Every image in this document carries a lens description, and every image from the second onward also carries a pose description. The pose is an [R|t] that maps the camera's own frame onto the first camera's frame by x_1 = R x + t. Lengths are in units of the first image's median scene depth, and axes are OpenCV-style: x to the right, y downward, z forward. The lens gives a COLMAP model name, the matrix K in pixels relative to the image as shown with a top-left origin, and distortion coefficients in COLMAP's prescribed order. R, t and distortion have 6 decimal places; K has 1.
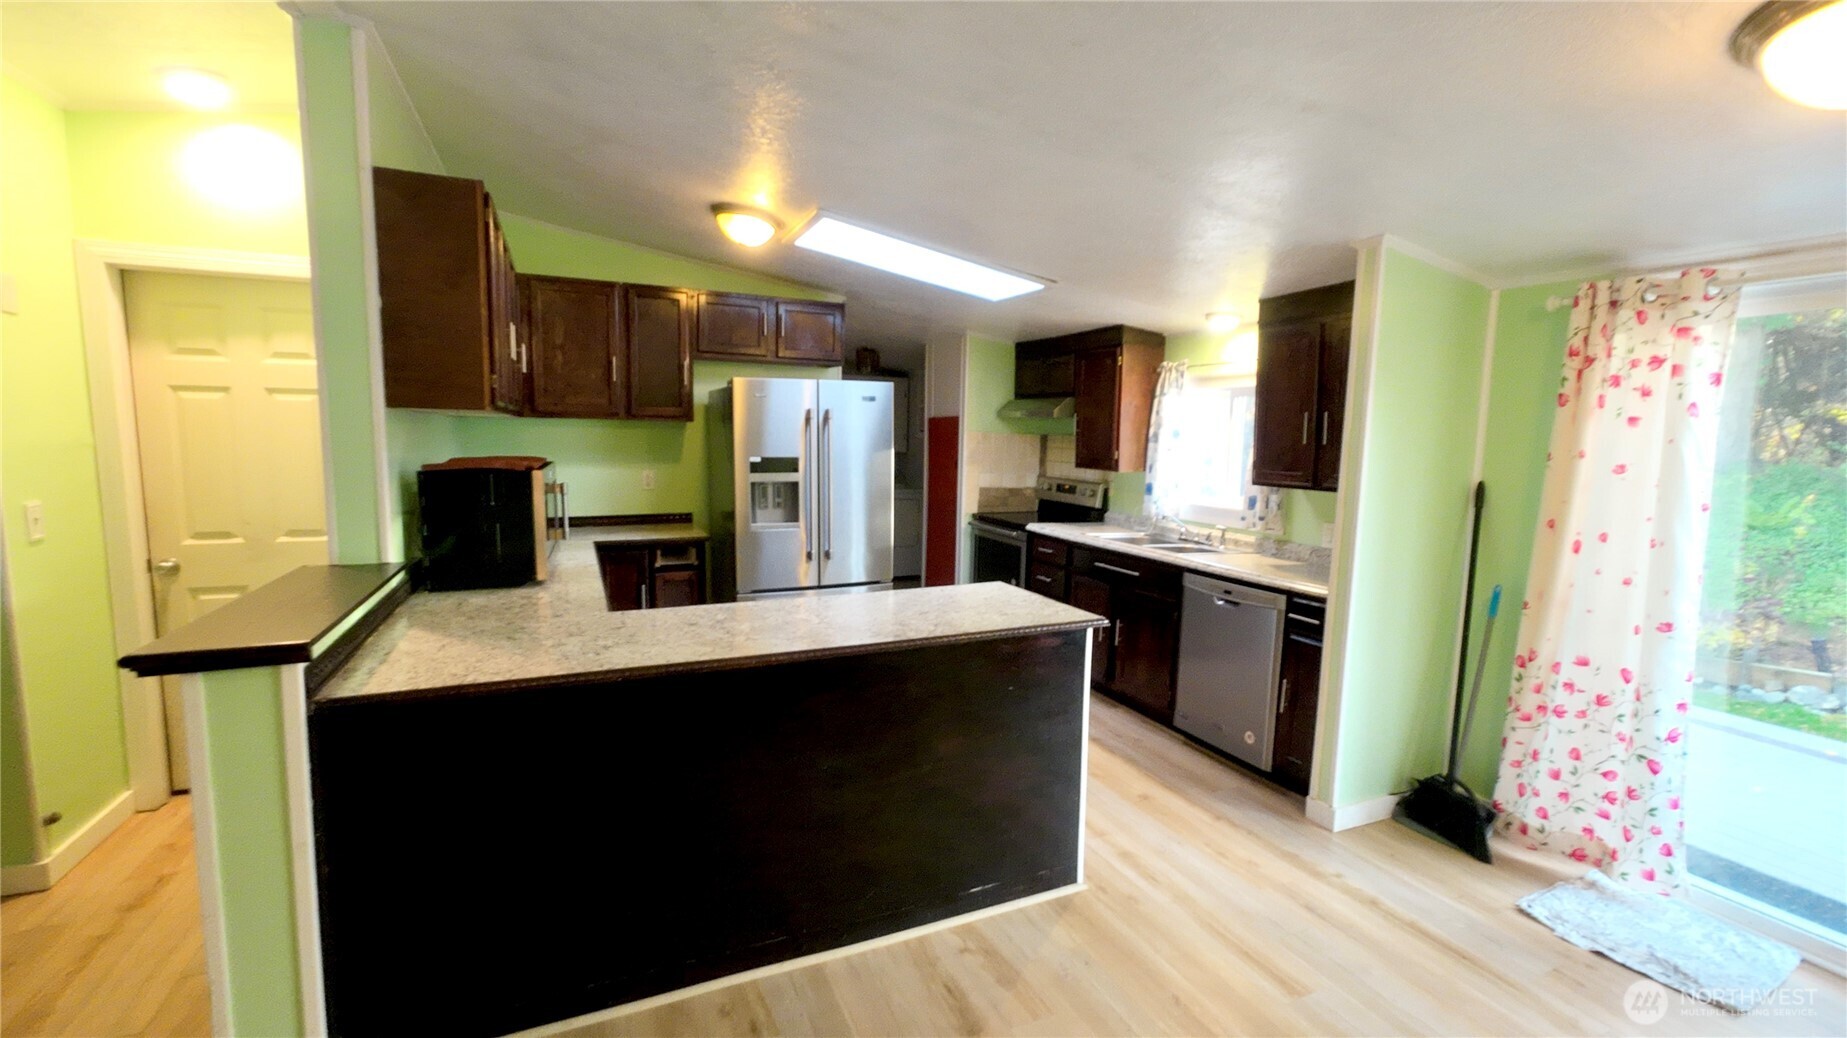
lens RADIAL K [[787.6, 0, 935.3], [0, 787.6, 519.9], [0, 0, 1]] dist [0.001053, 0.000346]
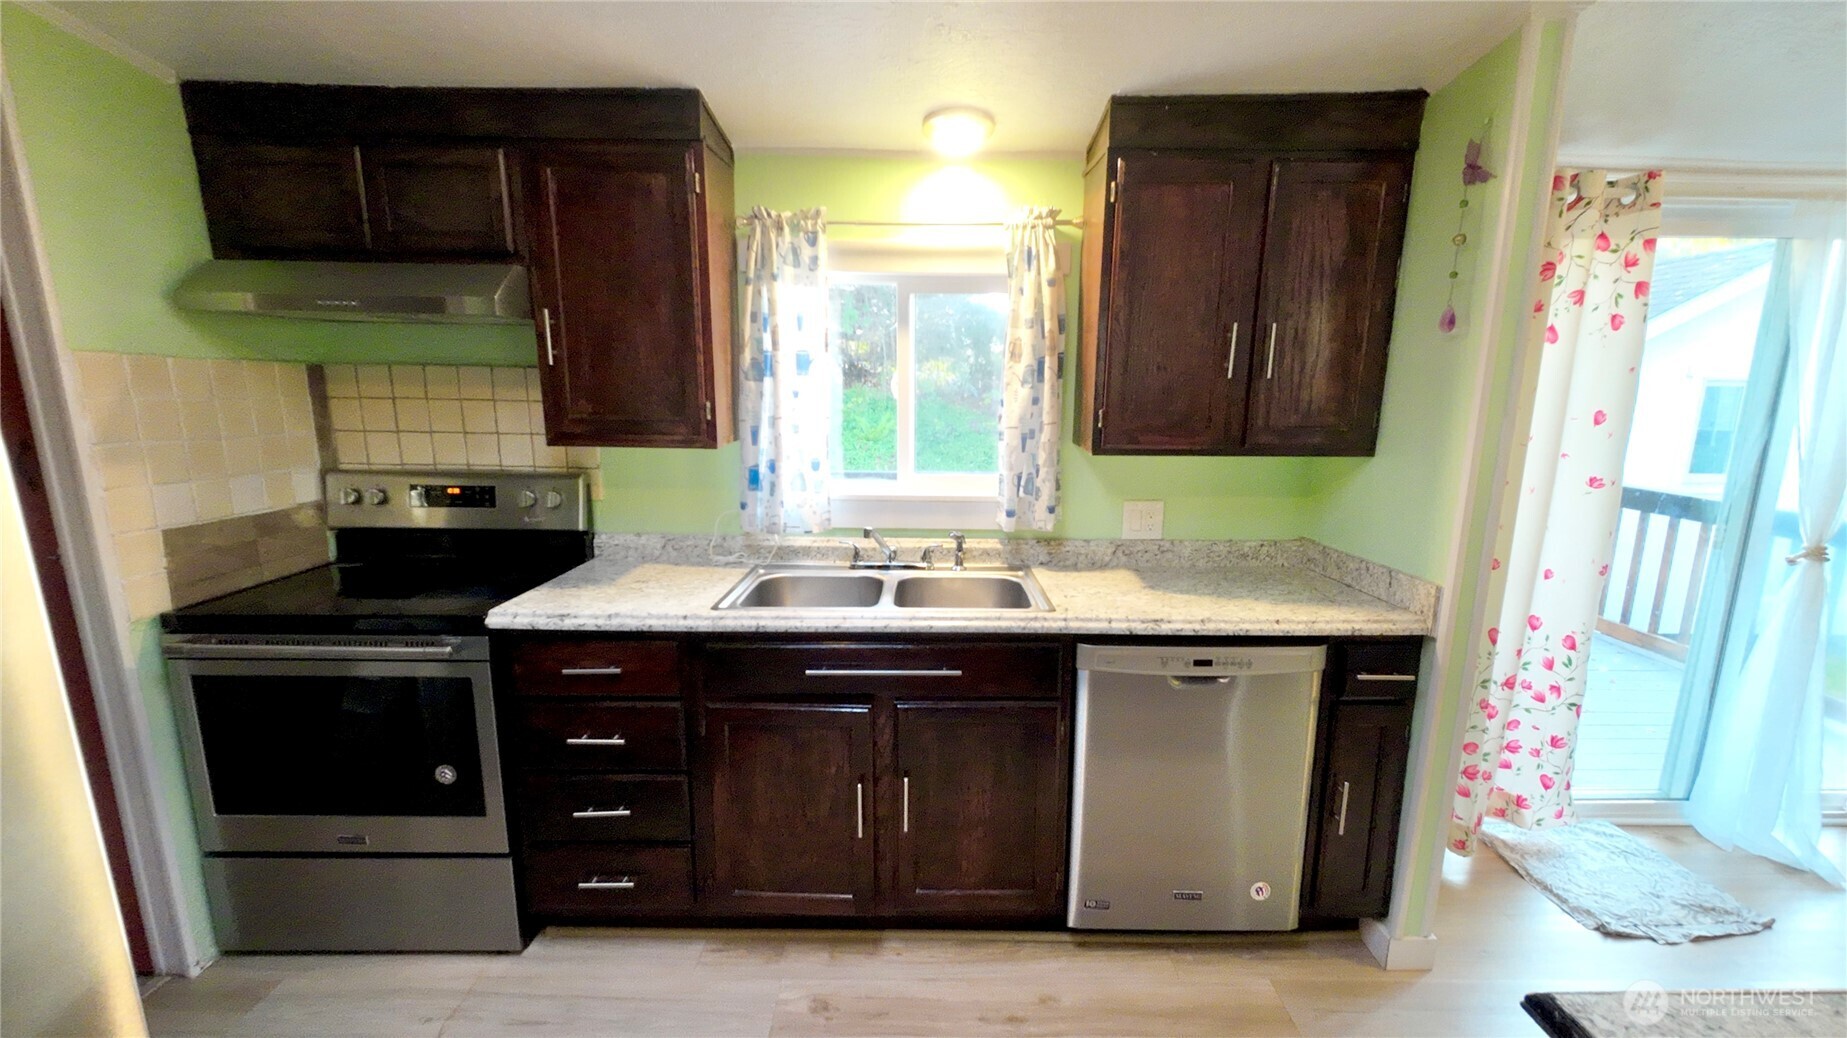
lens RADIAL K [[774.1, 0, 930.3], [0, 774.1, 527.5], [0, 0, 1]] dist [-0.000533, -0.000002]
pose [[0.410643, -0.192723, 0.891196, -0.152234], [0.101570, 0.980992, 0.165340, -0.100385], [-0.906121, 0.022624, 0.422412, 0.924156]]
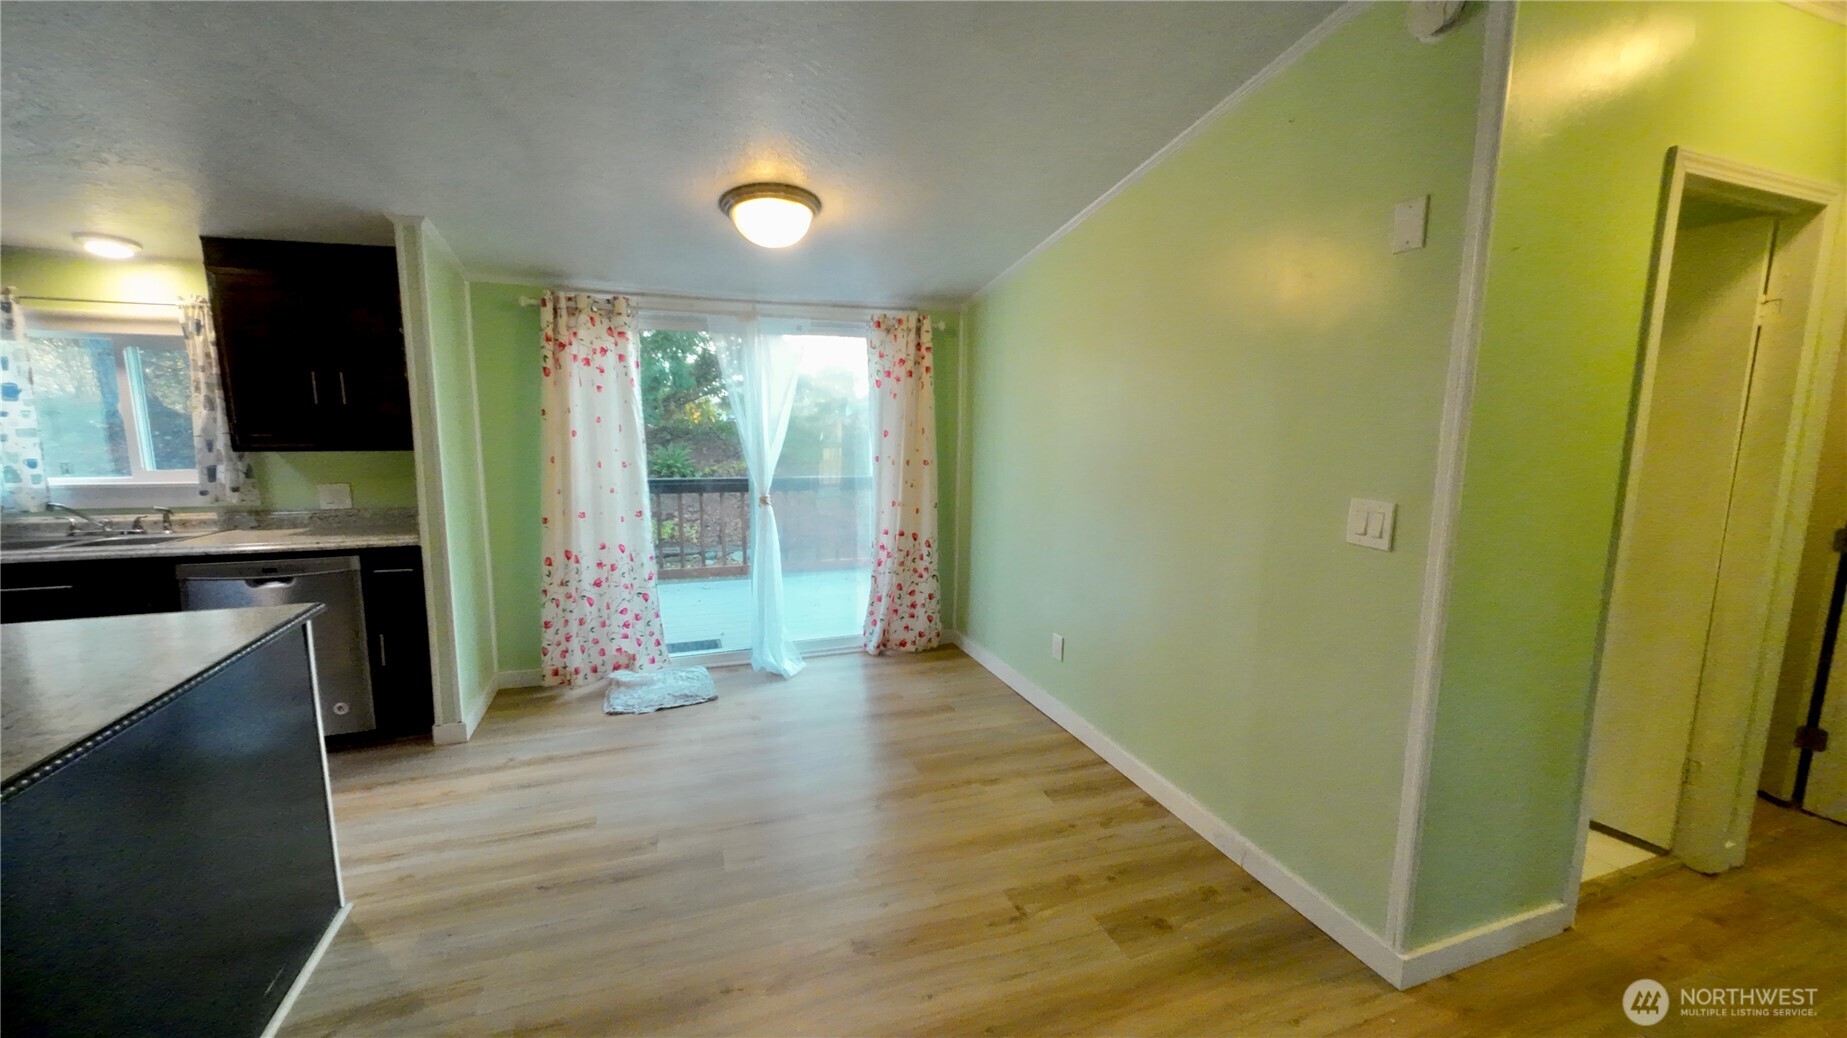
lens RADIAL K [[703.4, 0, 916.9], [0, 703.4, 520.7], [0, 0, 1]] dist [0.000377, 0.000208]
pose [[0.082402, -0.163466, 0.983102, -0.341597], [0.101397, 0.982713, 0.154902, -0.013450], [-0.991428, 0.086919, 0.097552, 0.183708]]
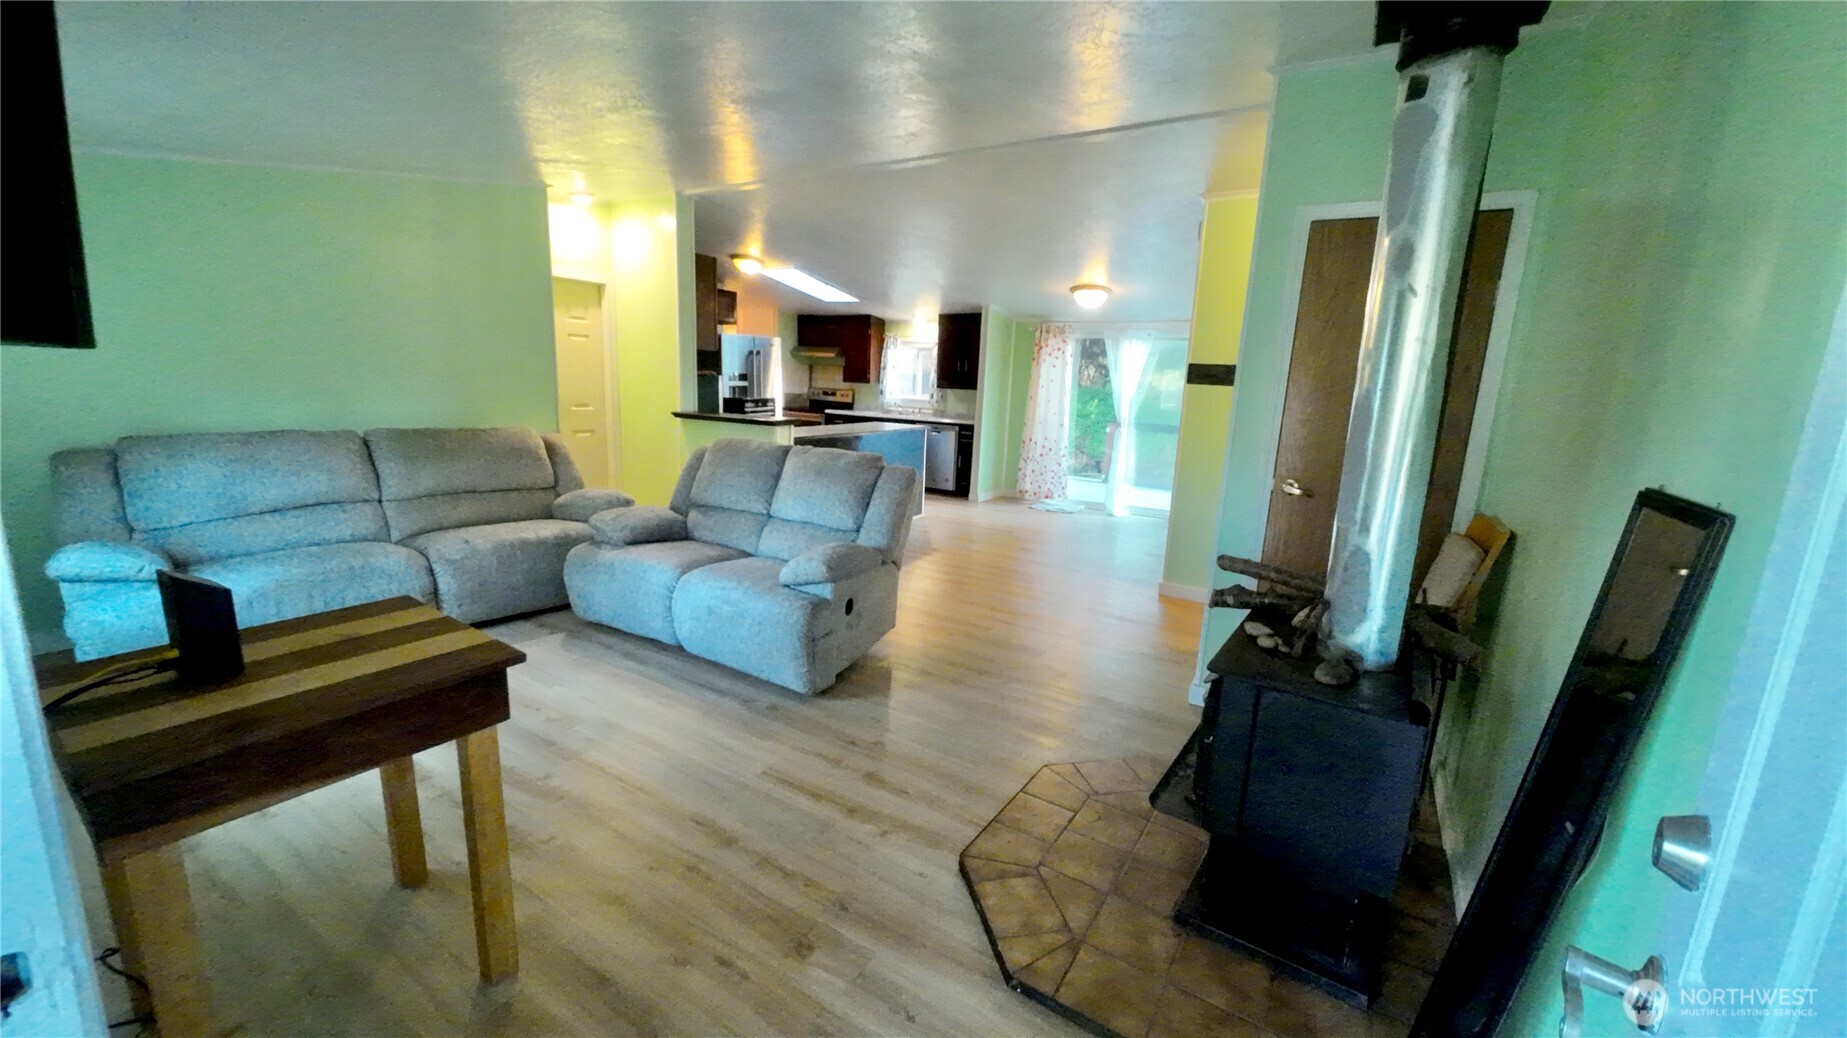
lens RADIAL K [[703.4, 0, 916.9], [0, 703.4, 520.7], [0, 0, 1]] dist [0.000377, 0.000208]
pose [[0.835873, -0.095401, 0.540570, -0.981139], [0.036111, 0.992205, 0.119268, 0.115052], [-0.547734, -0.080172, 0.832802, -0.951940]]
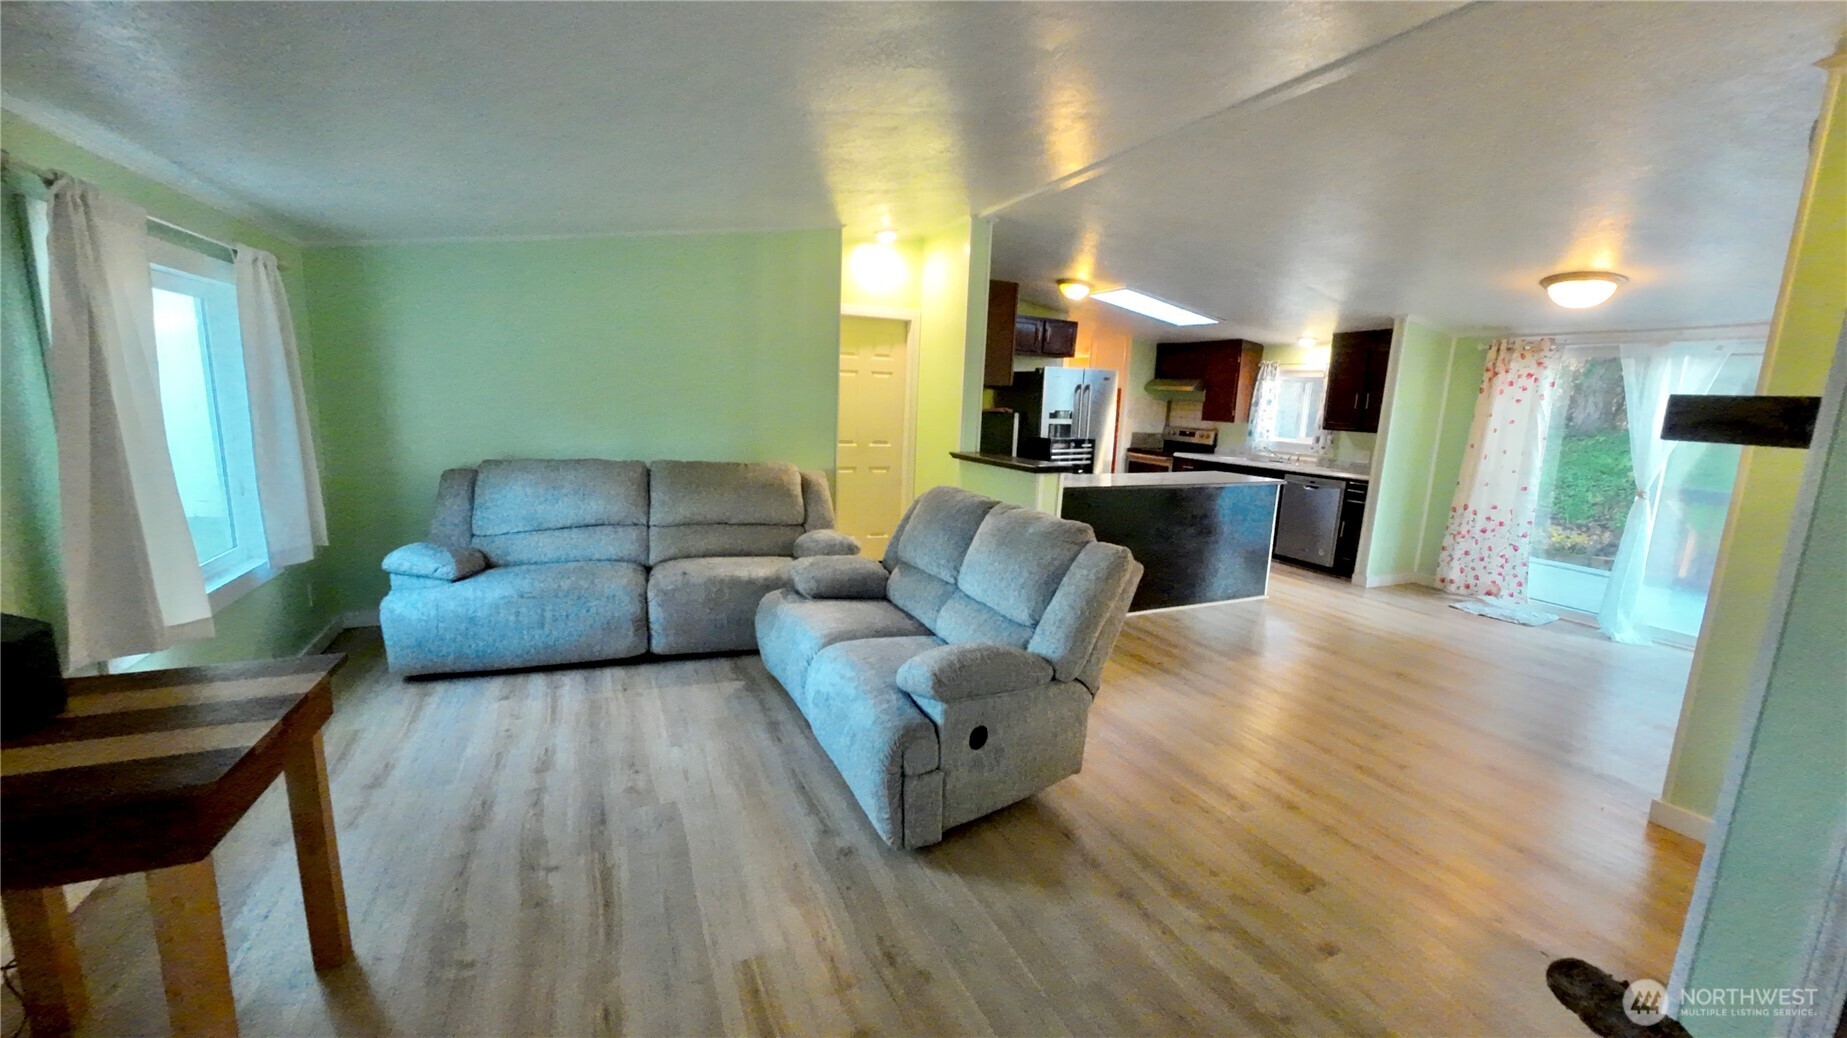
lens RADIAL K [[708.9, 0, 923.5], [0, 708.9, 519.0], [0, 0, 1]] dist [-0.000571, -0.000192]
pose [[0.999796, 0.017516, 0.010079, -0.629761], [-0.018109, 0.997908, 0.062068, 0.090180], [-0.008971, -0.062238, 0.998021, -0.791975]]
